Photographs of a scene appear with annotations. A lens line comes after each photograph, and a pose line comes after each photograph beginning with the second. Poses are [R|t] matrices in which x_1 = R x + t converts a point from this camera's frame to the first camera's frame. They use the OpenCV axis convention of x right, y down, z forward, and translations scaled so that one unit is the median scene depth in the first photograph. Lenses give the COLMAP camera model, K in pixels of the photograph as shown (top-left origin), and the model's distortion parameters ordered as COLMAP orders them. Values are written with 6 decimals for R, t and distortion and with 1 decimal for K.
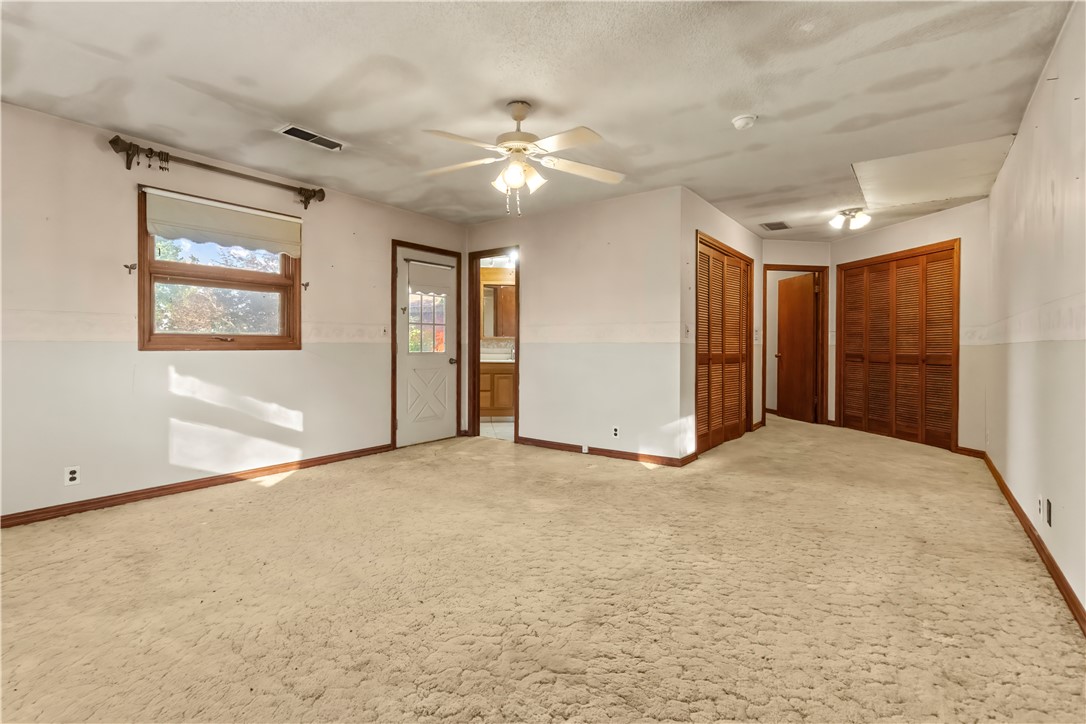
lens RADIAL K [[500.8, 0, 542.7], [0, 500.8, 351.1], [0, 0, 1]] dist [0.004571, 0.000487]
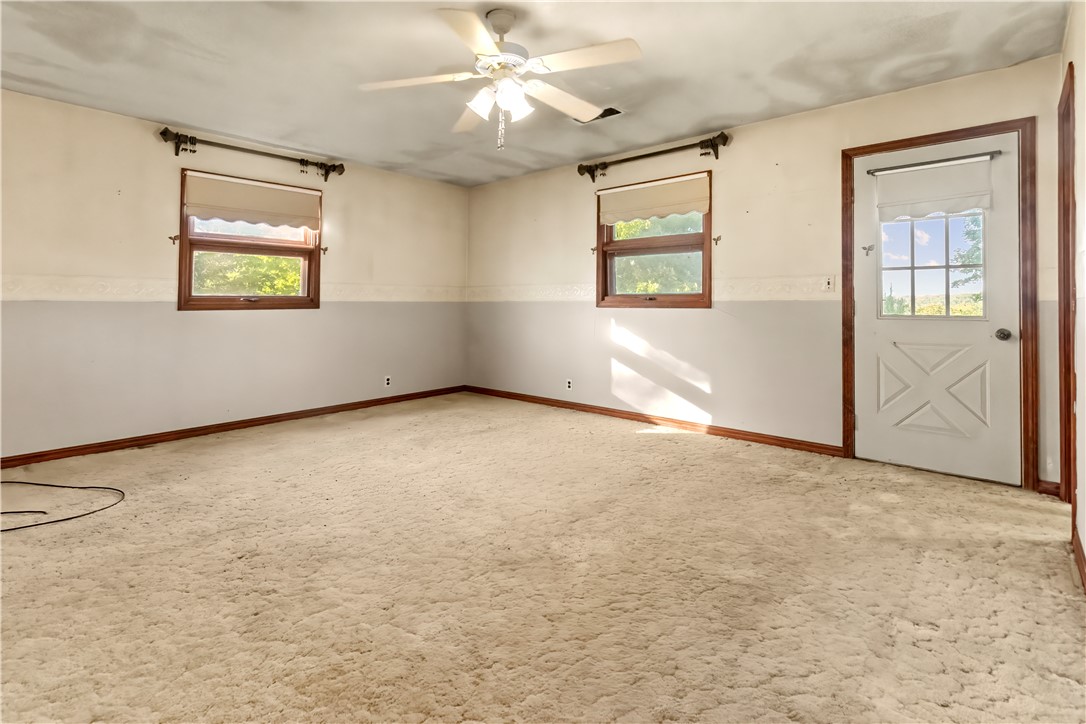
lens RADIAL K [[500.8, 0, 525.9], [0, 500.8, 298.4], [0, 0, 1]] dist [0.004571, 0.000487]
pose [[-0.080032, -0.012786, -0.996710, 0.488039], [-0.013925, 0.999834, -0.011708, -0.005475], [0.996695, 0.012942, -0.080197, 0.718113]]
